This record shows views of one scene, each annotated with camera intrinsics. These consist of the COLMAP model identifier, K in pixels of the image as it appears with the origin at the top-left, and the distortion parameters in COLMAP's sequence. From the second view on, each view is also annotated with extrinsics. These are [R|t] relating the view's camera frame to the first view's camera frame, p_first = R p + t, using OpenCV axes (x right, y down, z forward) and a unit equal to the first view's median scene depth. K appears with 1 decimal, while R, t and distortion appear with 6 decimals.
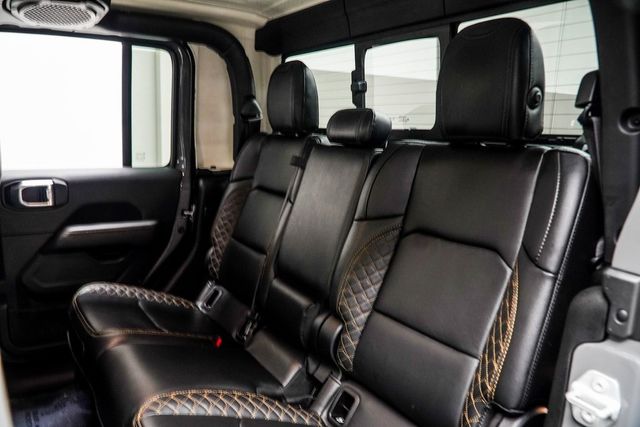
lens RADIAL K [[527.5, 0, 320.2], [0, 527.5, 213.0], [0, 0, 1]] dist [-0.012154, -0.007624]
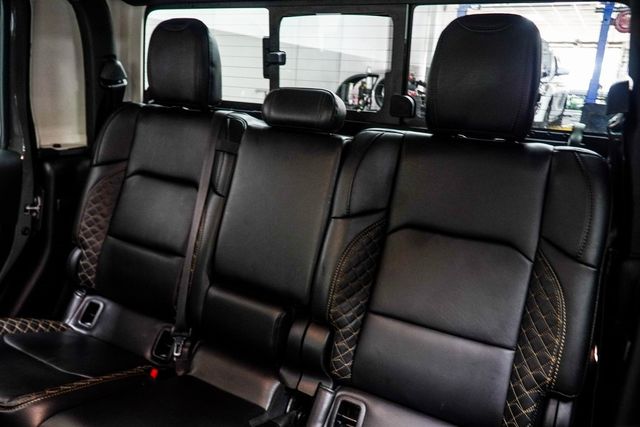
lens RADIAL K [[527.5, 0, 320.2], [0, 527.5, 213.0], [0, 0, 1]] dist [-0.012154, -0.007624]
pose [[0.876234, -0.091680, 0.473084, -0.265948], [0.039937, 0.992174, 0.118306, -0.071394], [-0.480228, -0.084770, 0.873038, 0.145772]]
